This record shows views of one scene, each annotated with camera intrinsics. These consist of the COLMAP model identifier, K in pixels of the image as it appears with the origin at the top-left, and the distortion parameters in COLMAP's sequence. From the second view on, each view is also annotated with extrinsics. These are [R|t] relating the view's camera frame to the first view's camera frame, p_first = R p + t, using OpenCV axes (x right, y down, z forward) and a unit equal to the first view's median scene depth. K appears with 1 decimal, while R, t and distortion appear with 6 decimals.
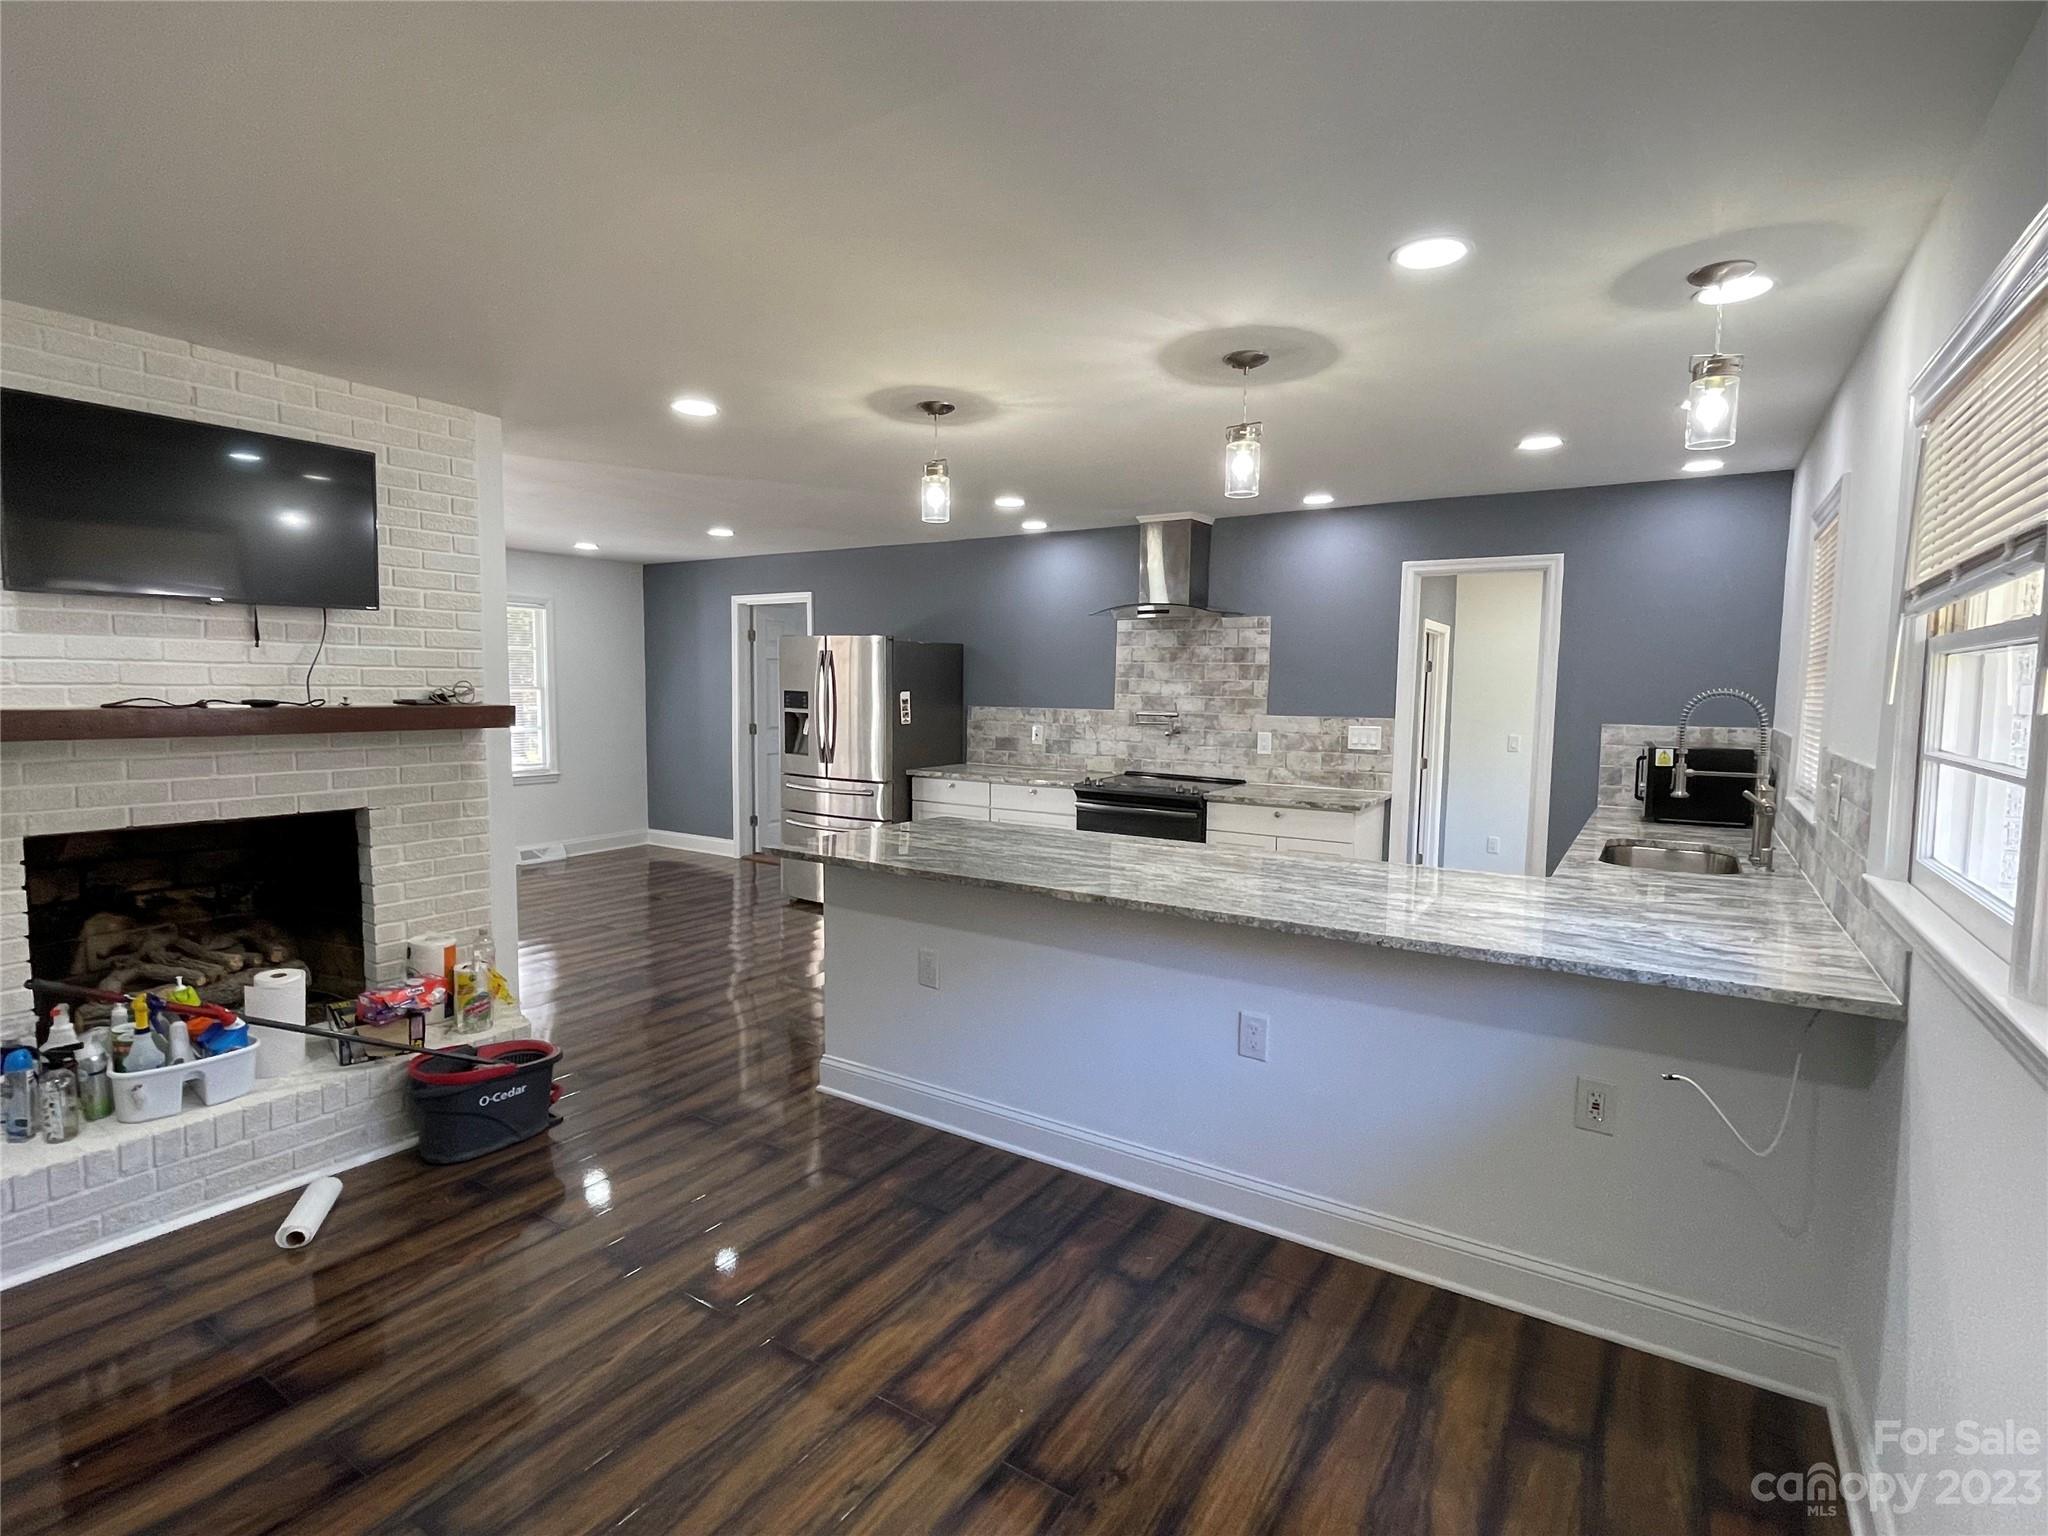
lens RADIAL K [[1003.0, 0, 1013.4], [0, 1003.0, 767.6], [0, 0, 1]] dist [0.003724, -0.003195]
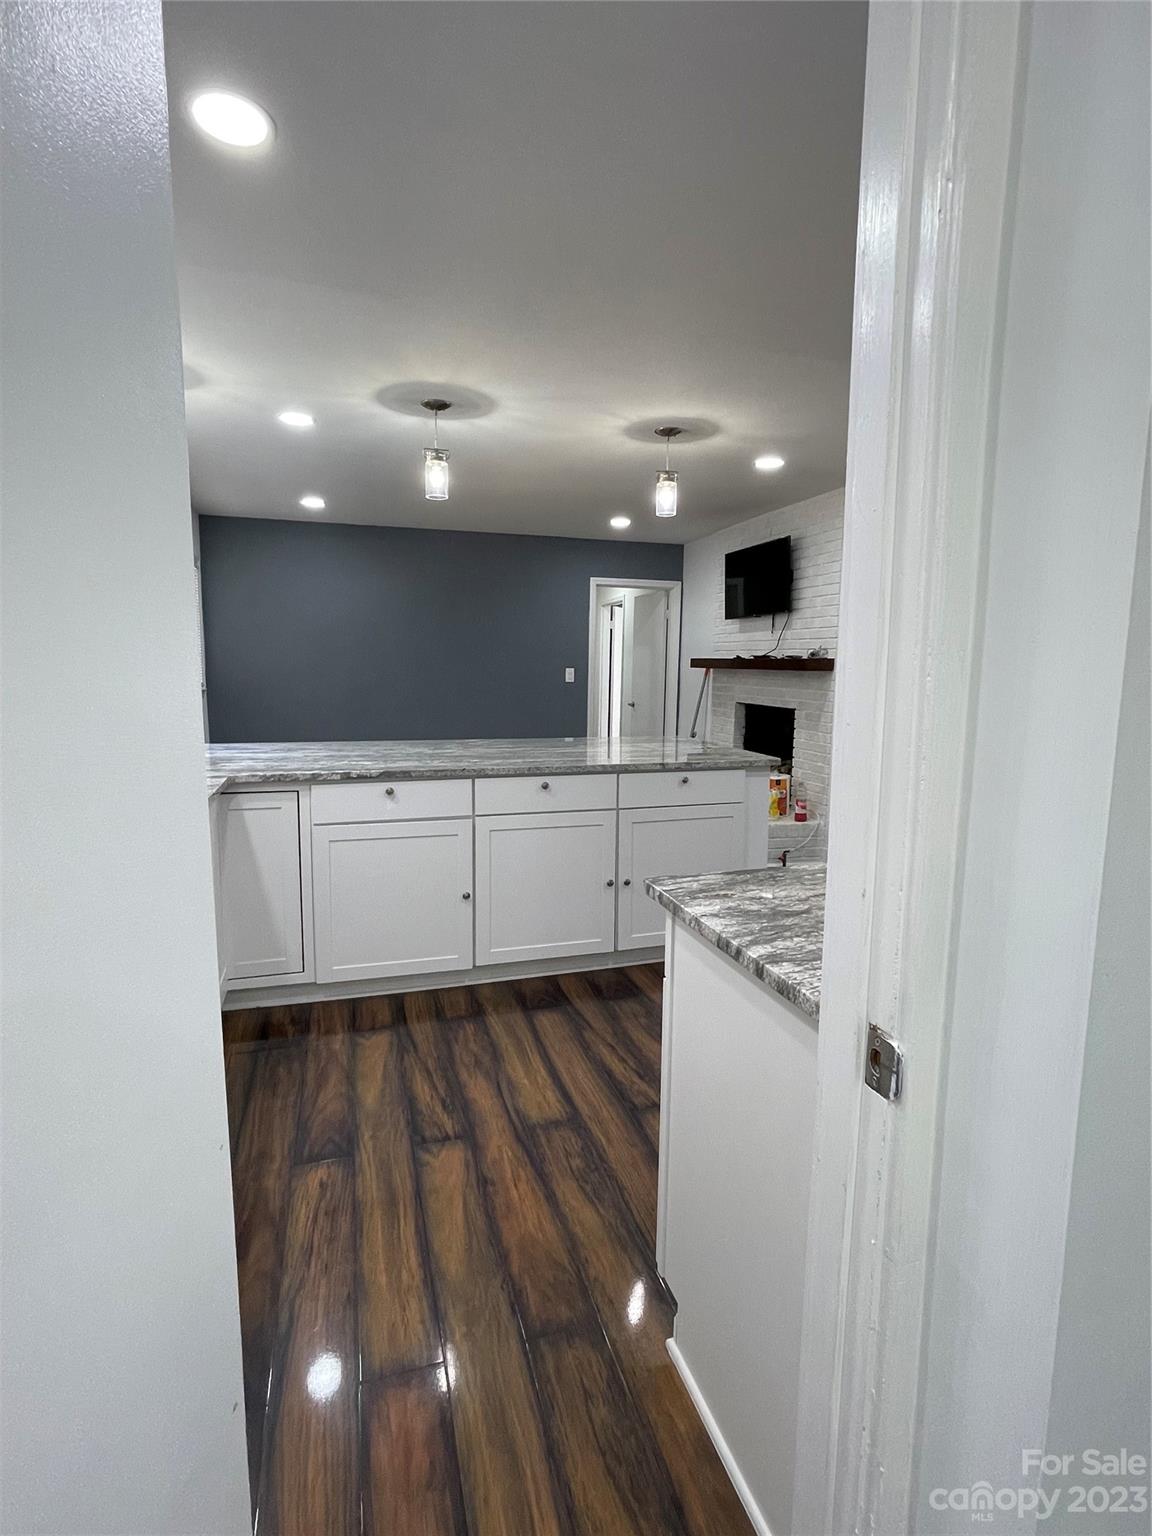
lens RADIAL K [[752.2, 0, 568.3], [0, 752.2, 770.3], [0, 0, 1]] dist [0.003724, -0.003195]
pose [[-0.649404, 0.087950, -0.755340, 0.500411], [-0.083497, 0.979037, 0.185783, -0.050449], [0.755846, 0.183717, -0.628447, 0.979563]]
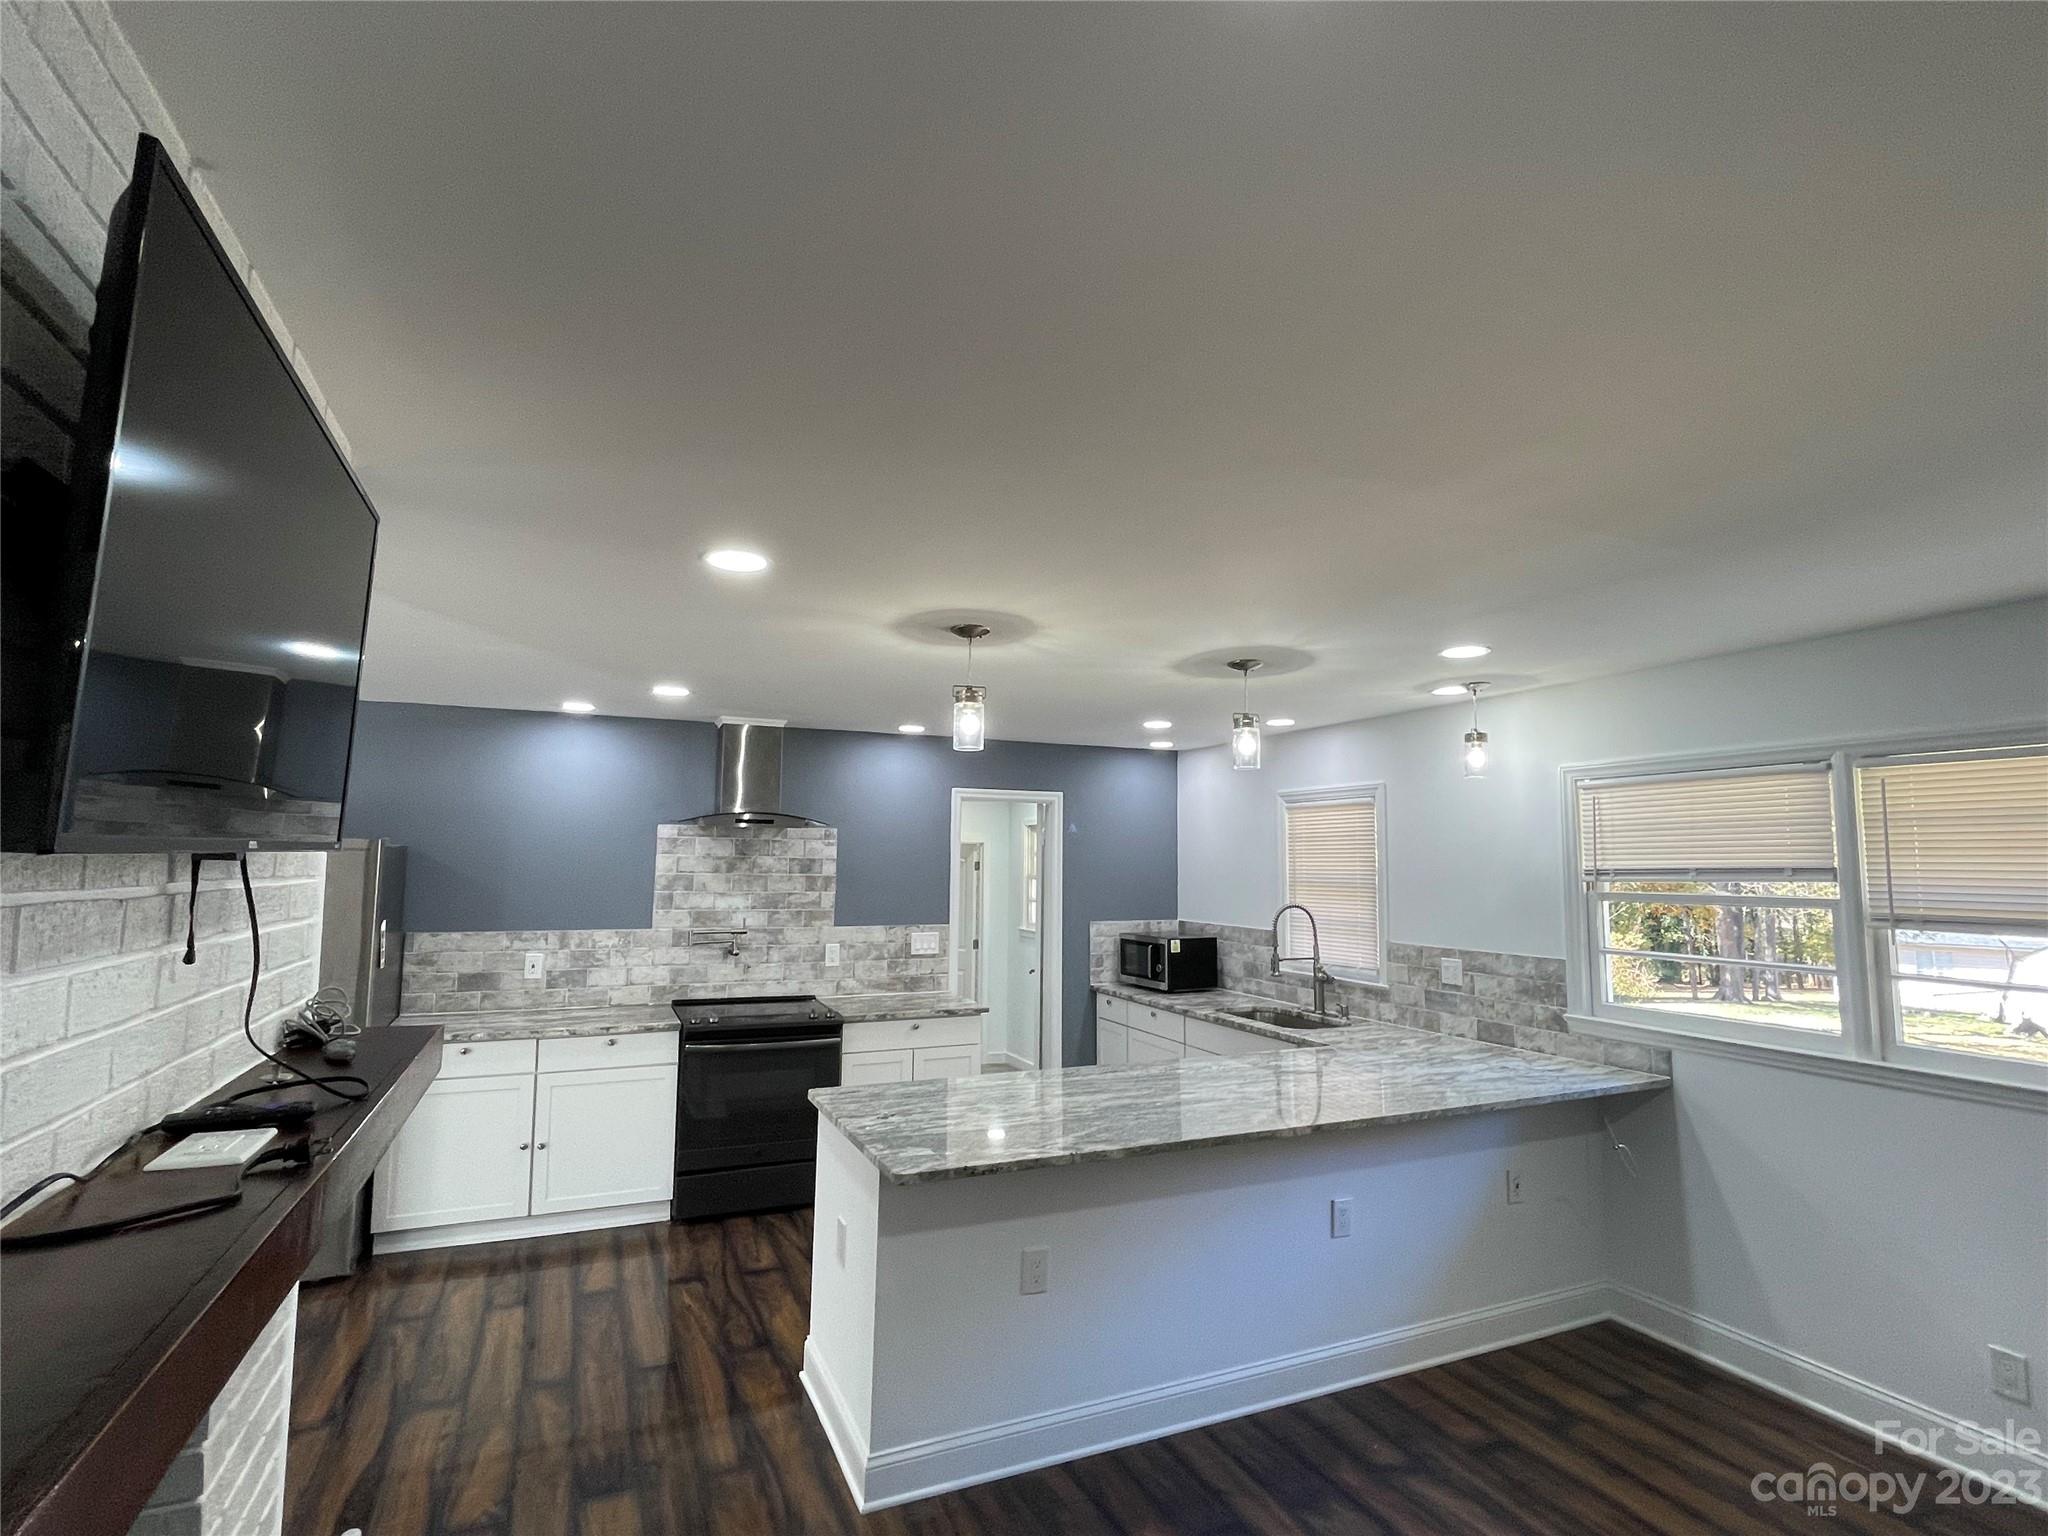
lens RADIAL K [[1003.0, 0, 1011.3], [0, 1003.0, 771.2], [0, 0, 1]] dist [0.003724, -0.003195]
pose [[0.542580, 0.068689, 0.837191, -0.499456], [0.068227, 0.989754, -0.125424, -0.068065], [-0.837229, 0.125172, 0.532334, 0.300162]]
